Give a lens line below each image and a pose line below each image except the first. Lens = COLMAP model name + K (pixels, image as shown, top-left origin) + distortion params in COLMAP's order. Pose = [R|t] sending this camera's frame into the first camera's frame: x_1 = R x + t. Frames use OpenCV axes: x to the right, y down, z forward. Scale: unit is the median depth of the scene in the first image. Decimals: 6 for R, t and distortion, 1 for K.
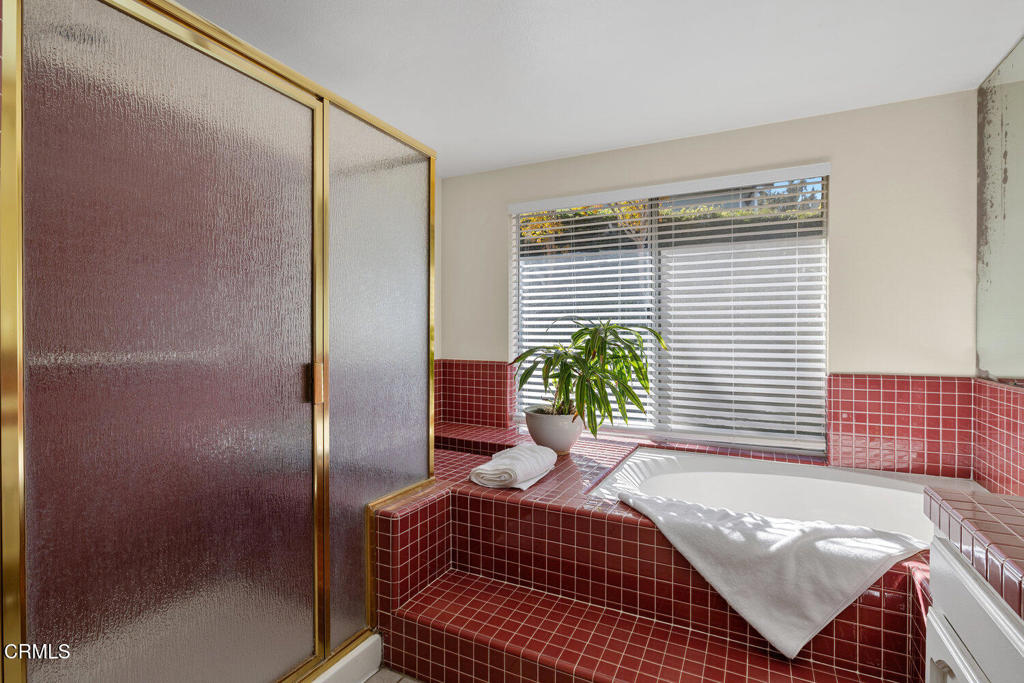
lens RADIAL K [[490.8, 0, 505.5], [0, 490.8, 337.8], [0, 0, 1]] dist [-0.008234, 0.000447]
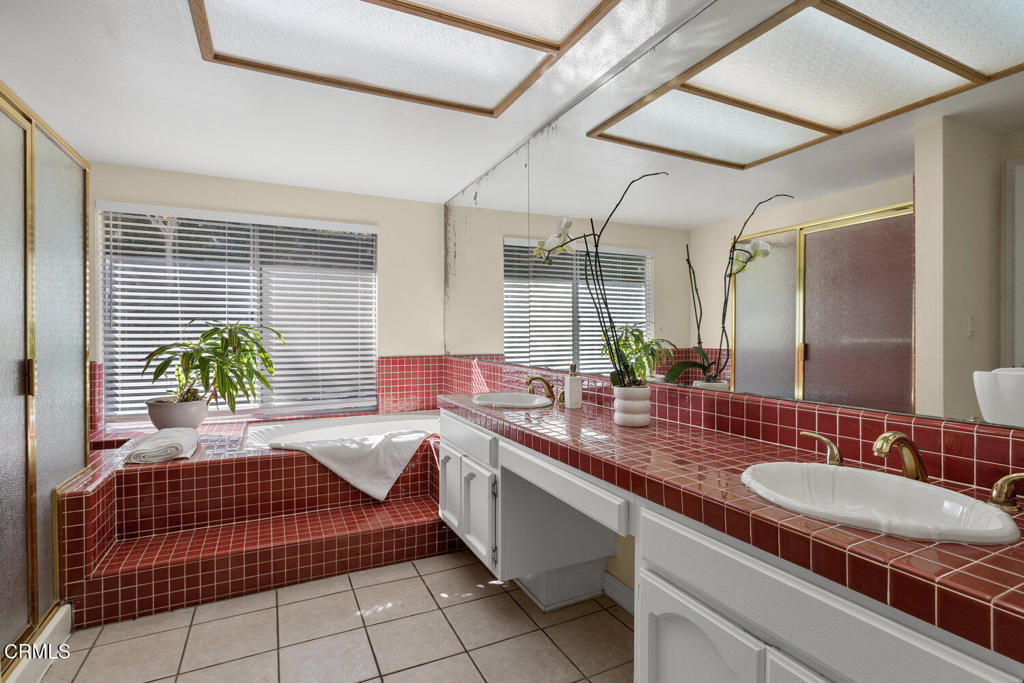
lens RADIAL K [[490.8, 0, 511.0], [0, 490.8, 338.5], [0, 0, 1]] dist [-0.008234, 0.000447]
pose [[0.598935, -0.009996, 0.800735, -0.425541], [0.006602, 0.999950, 0.007545, 0.002291], [-0.800770, 0.000767, 0.598971, -0.368546]]
